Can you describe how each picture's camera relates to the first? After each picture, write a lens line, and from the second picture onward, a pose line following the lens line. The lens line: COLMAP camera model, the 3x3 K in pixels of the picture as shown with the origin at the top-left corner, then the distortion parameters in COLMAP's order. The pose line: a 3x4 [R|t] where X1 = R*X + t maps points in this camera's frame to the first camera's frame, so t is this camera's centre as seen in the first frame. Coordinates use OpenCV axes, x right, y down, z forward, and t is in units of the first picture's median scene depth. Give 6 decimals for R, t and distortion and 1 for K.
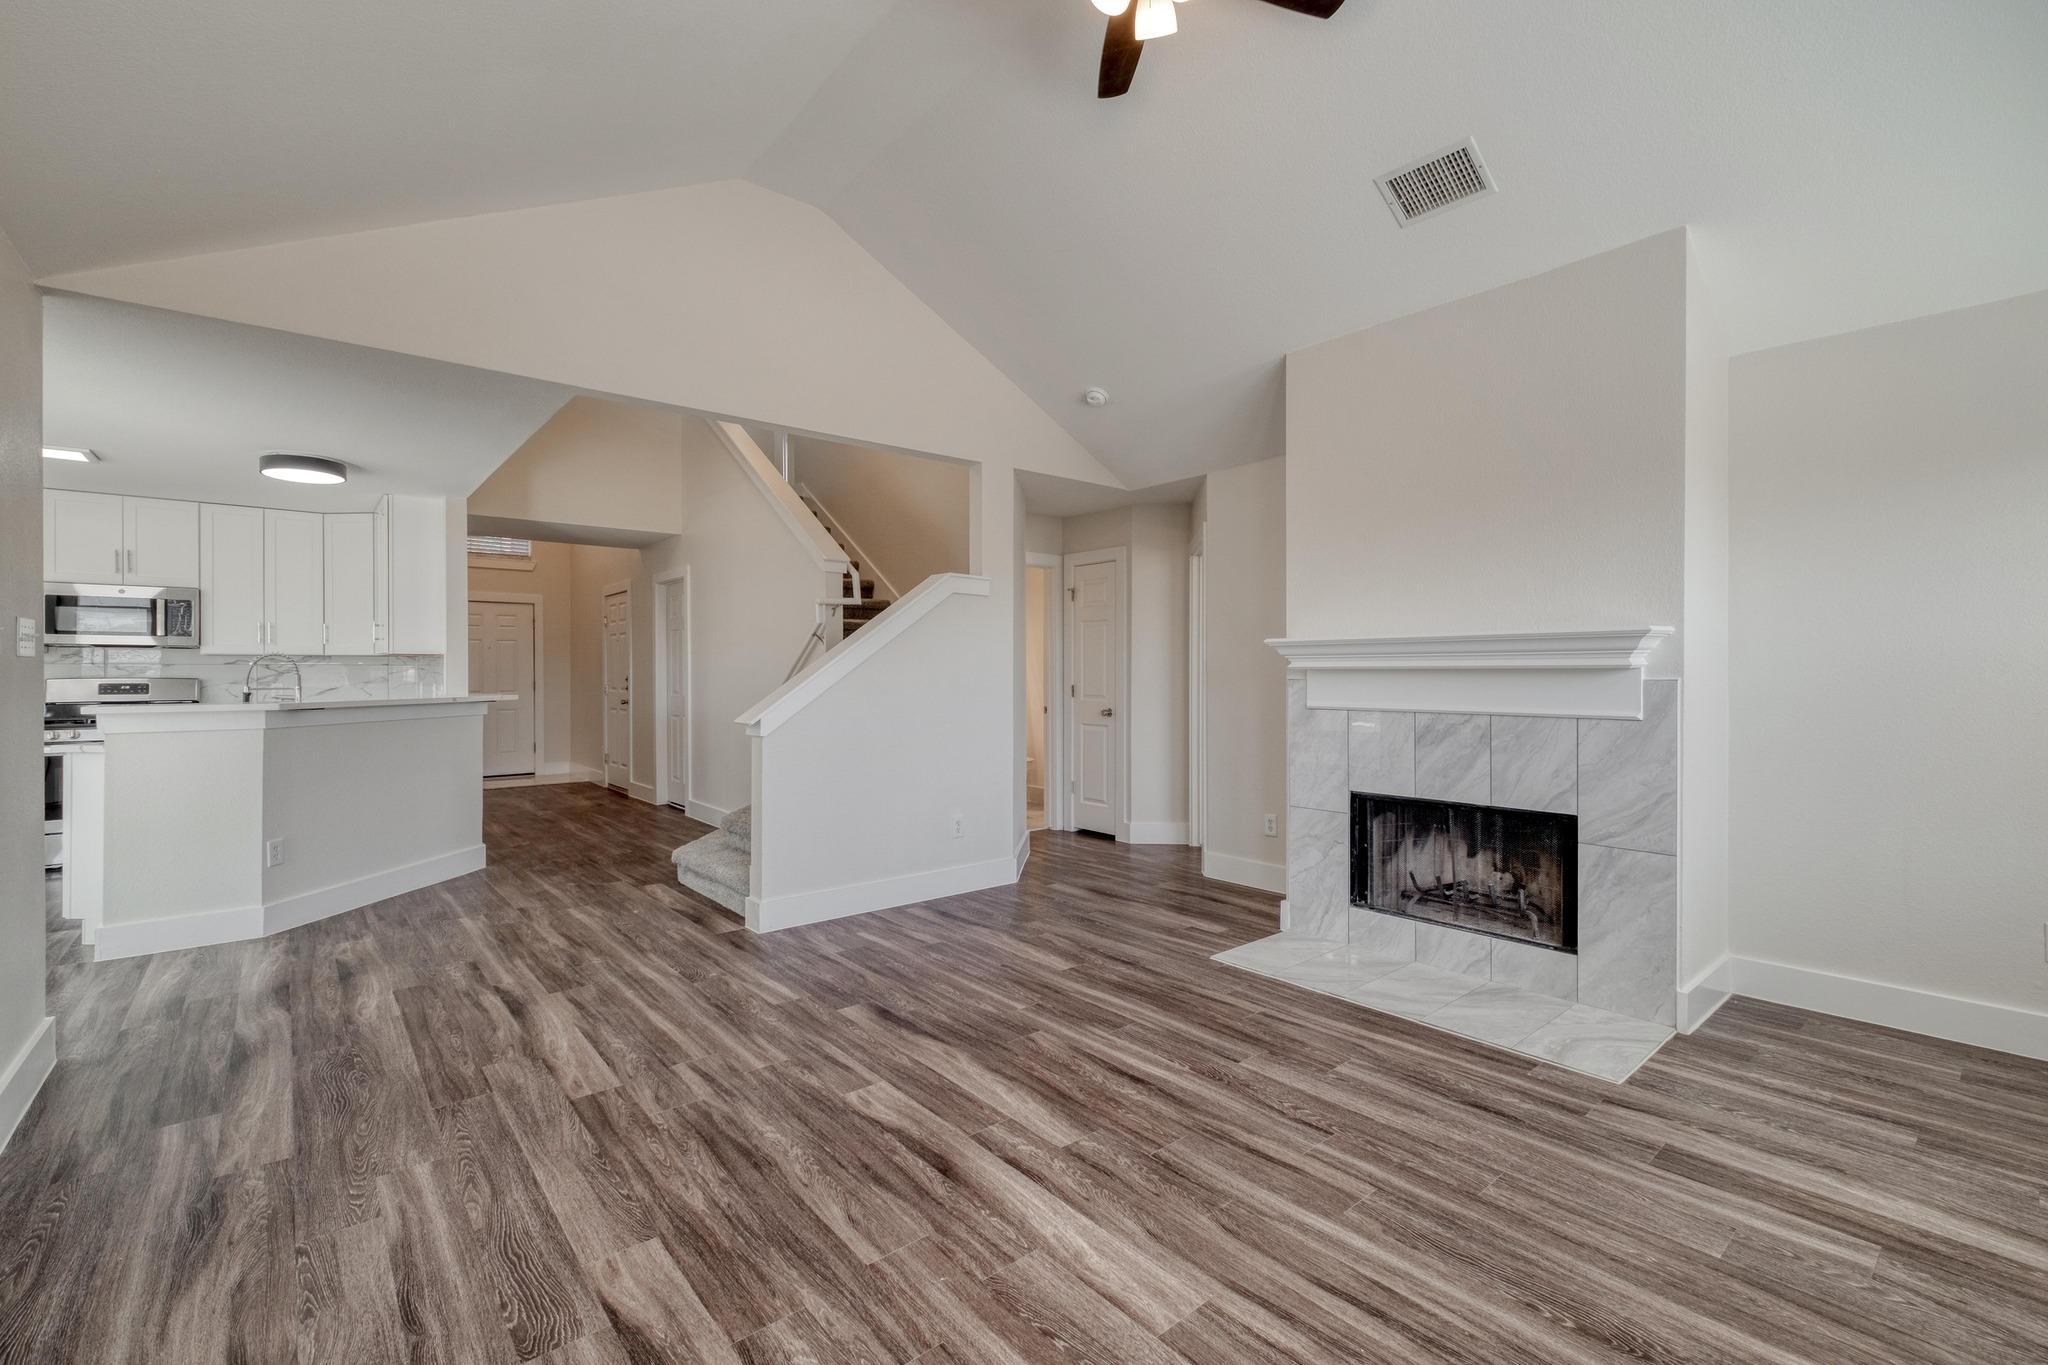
lens RADIAL K [[887.3, 0, 1038.5], [0, 887.3, 674.7], [0, 0, 1]] dist [0.007957, -0.001349]
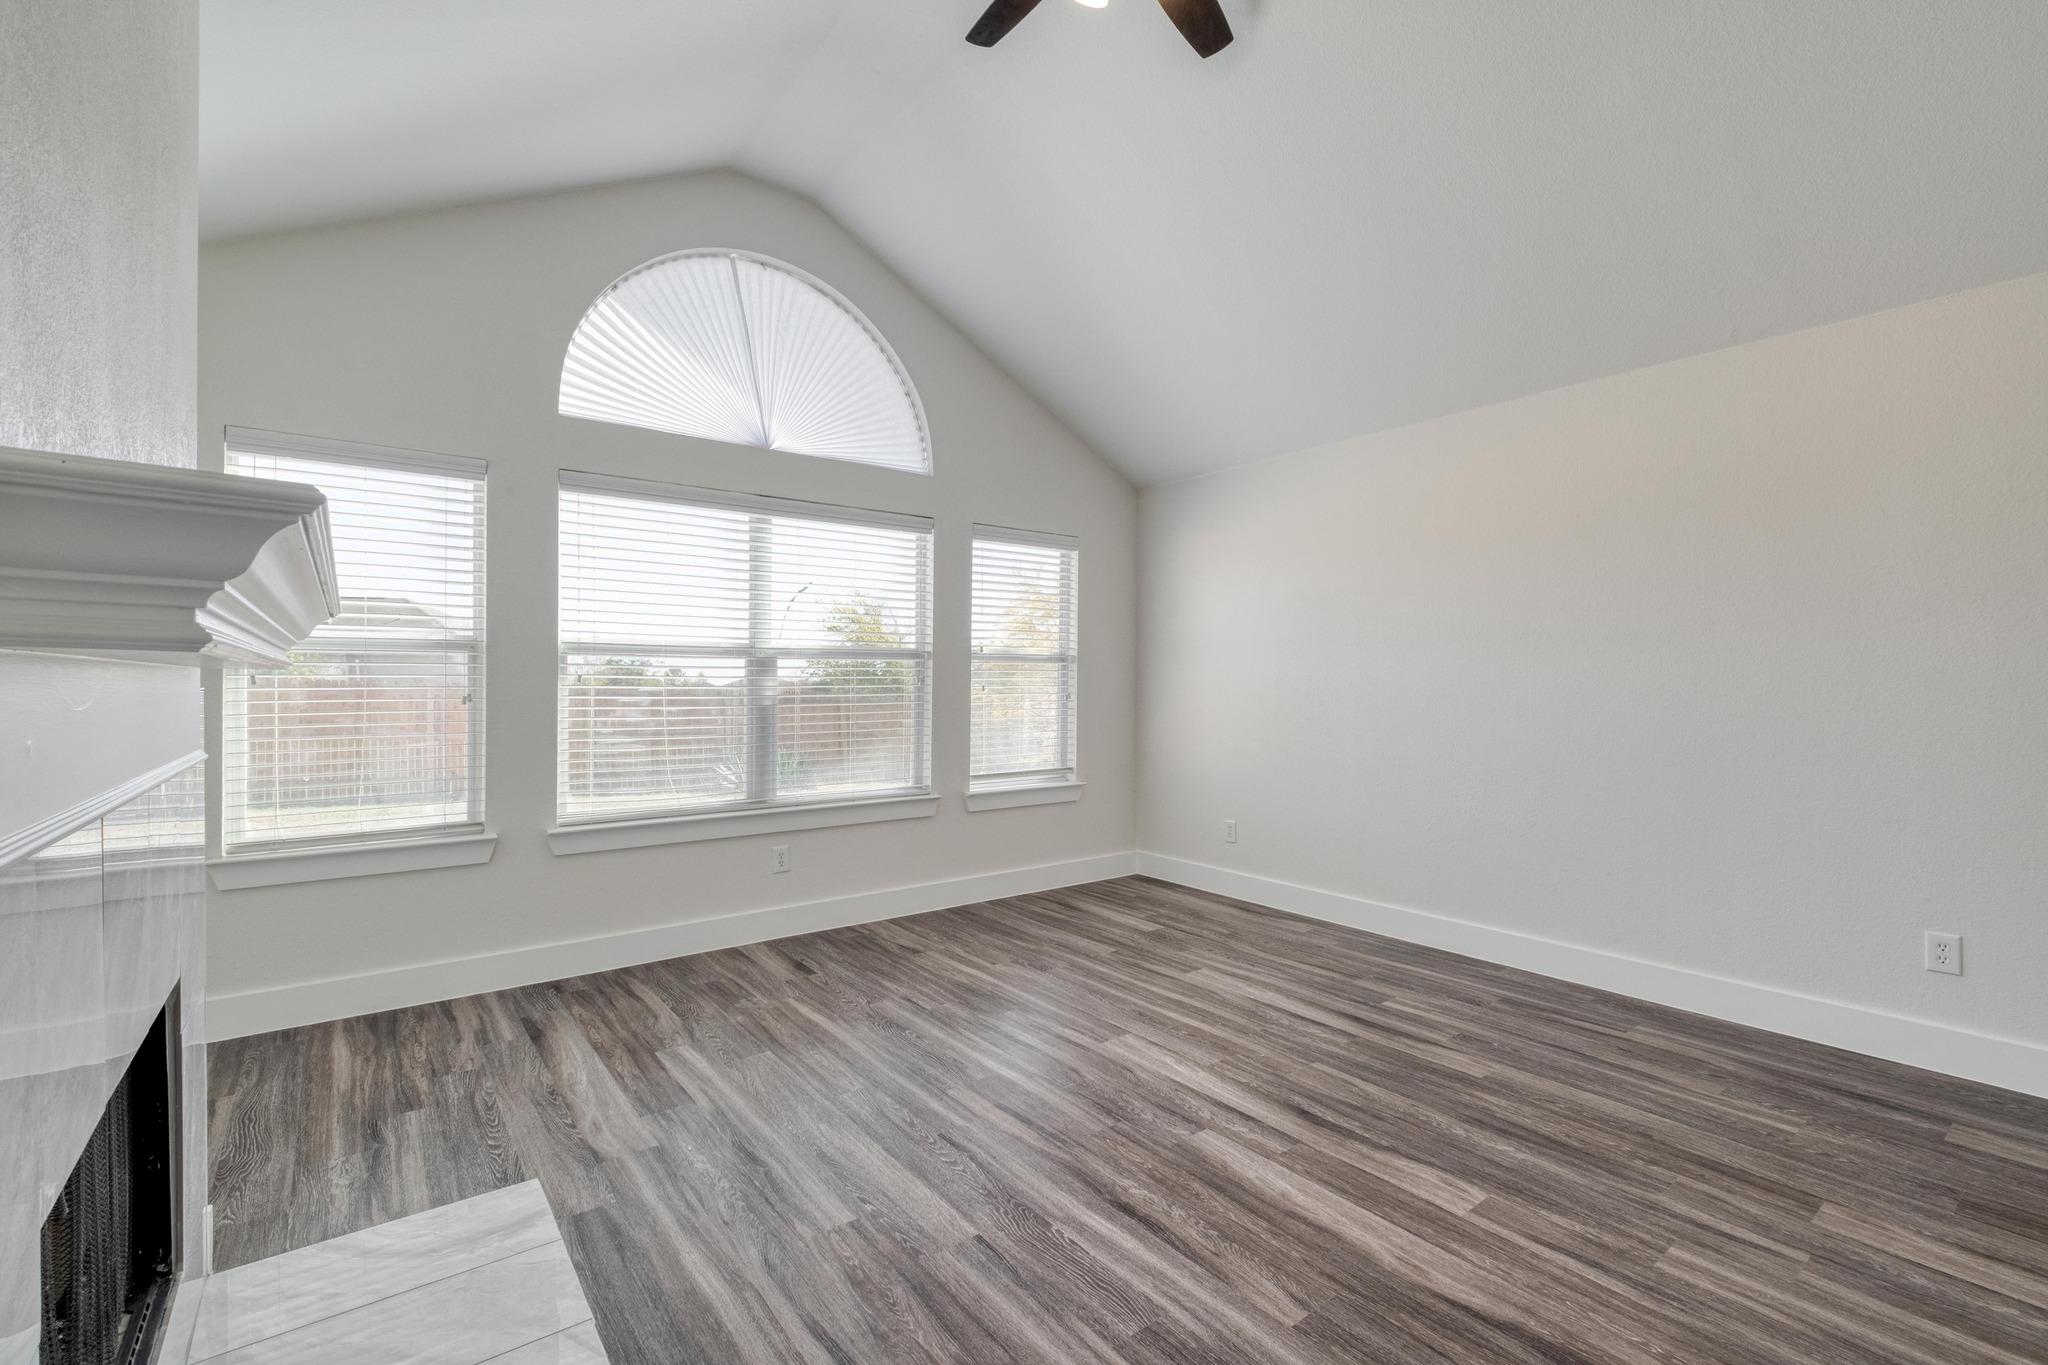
lens RADIAL K [[889.8, 0, 1025.5], [0, 889.8, 690.3], [0, 0, 1]] dist [0.009690, -0.000741]
pose [[-0.998263, -0.000488, 0.058910, 0.175162], [0.000145, 0.999942, 0.010731, -0.000681], [-0.058912, 0.010721, -0.998206, 2.032907]]
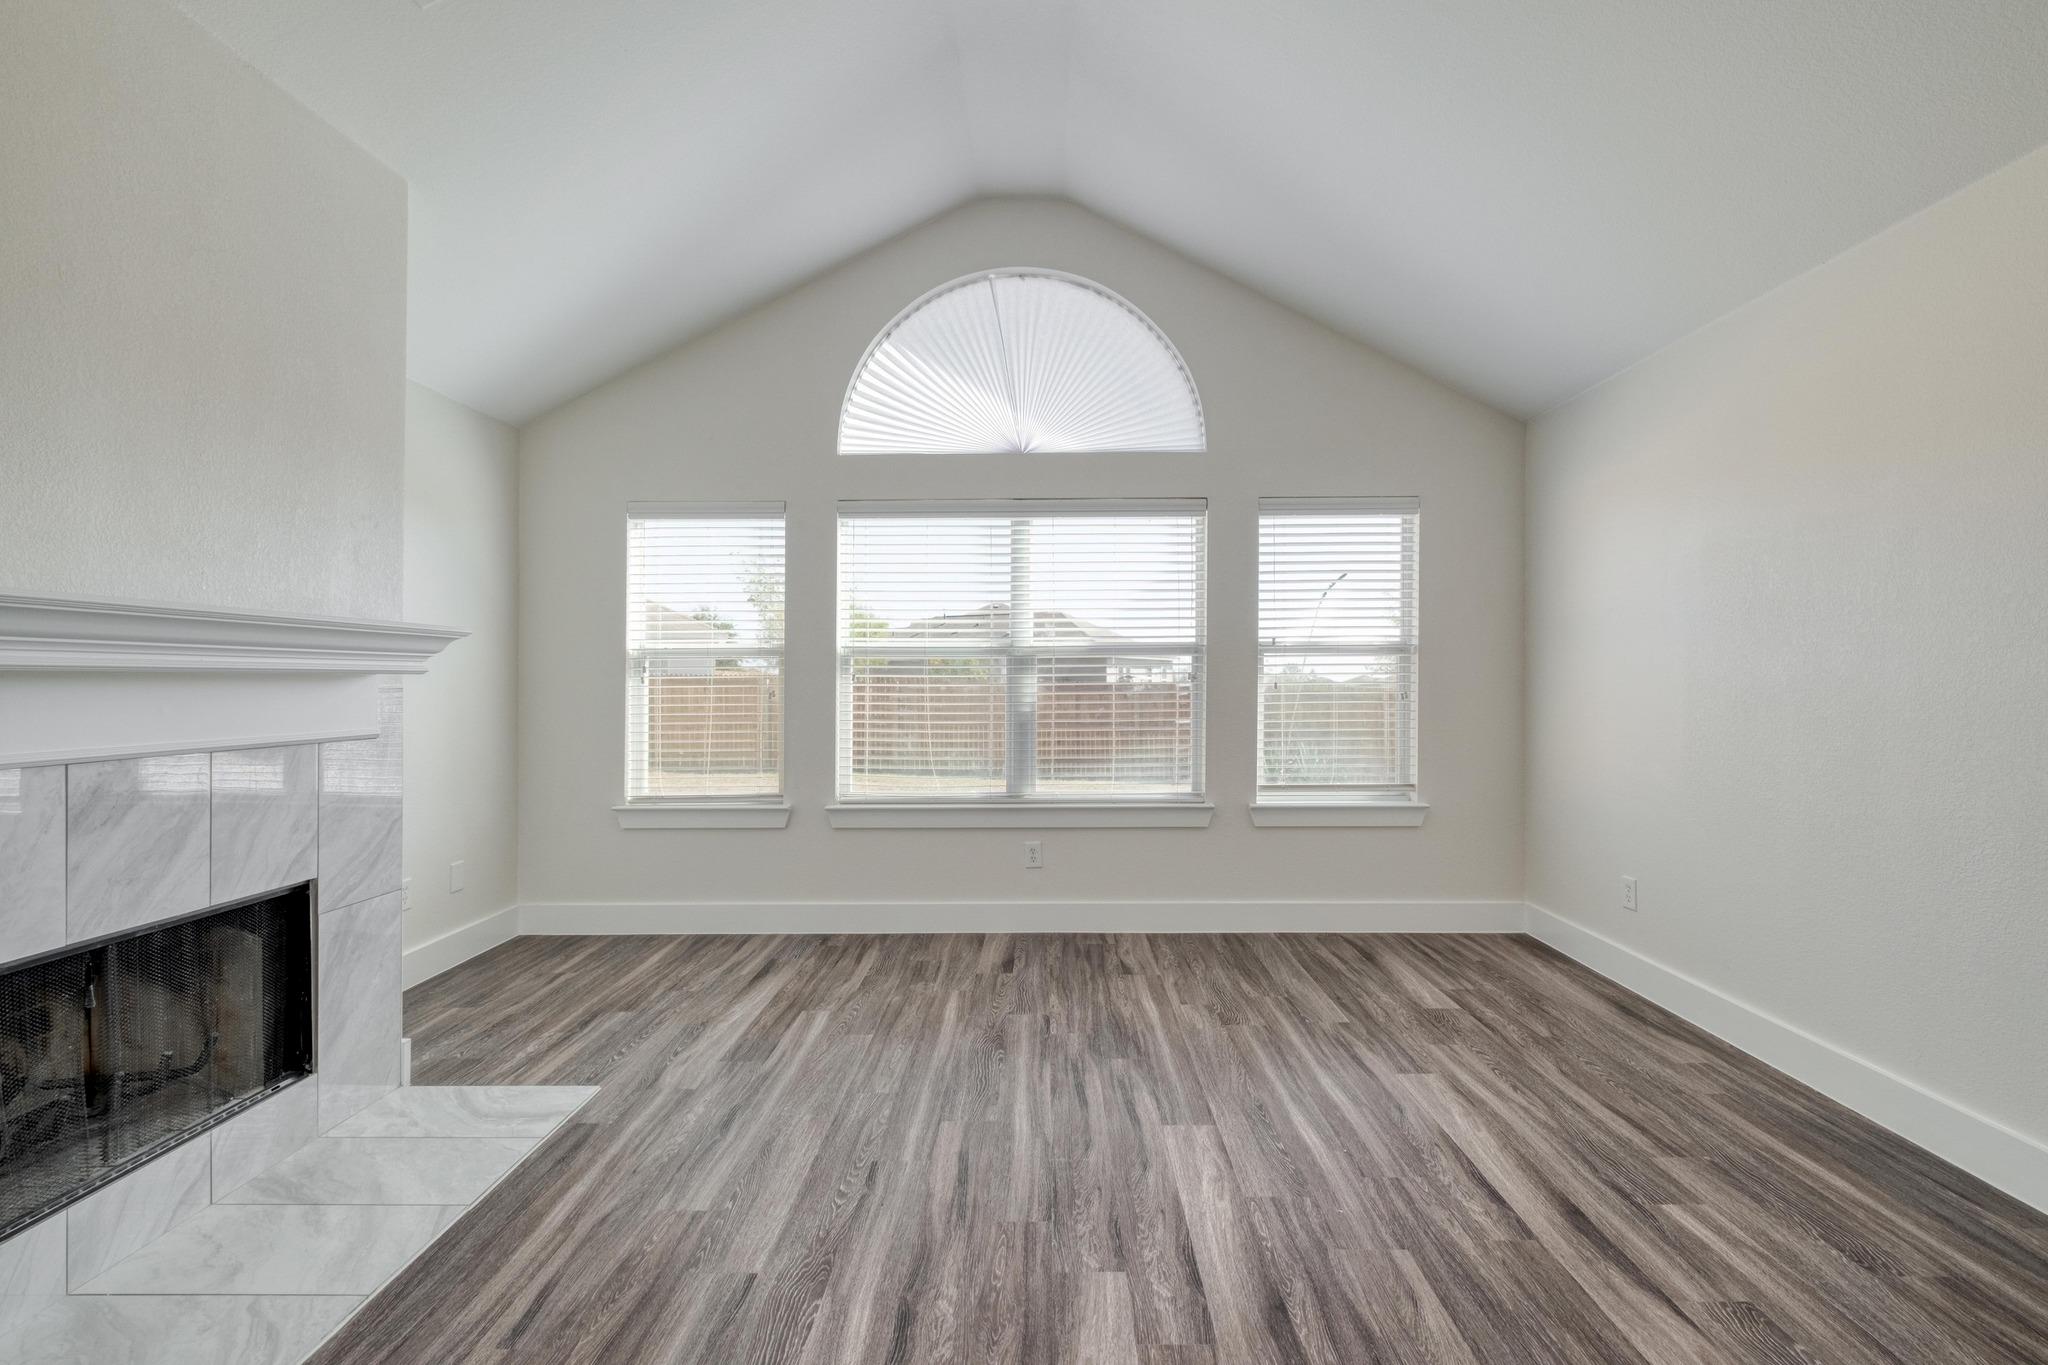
lens RADIAL K [[887.3, 0, 1038.5], [0, 887.3, 674.7], [0, 0, 1]] dist [0.007957, -0.001349]
pose [[-0.752294, 0.007642, 0.658783, -0.439329], [0.005962, 0.999971, -0.004792, 0.000299], [-0.658801, 0.000323, -0.752318, 1.624603]]
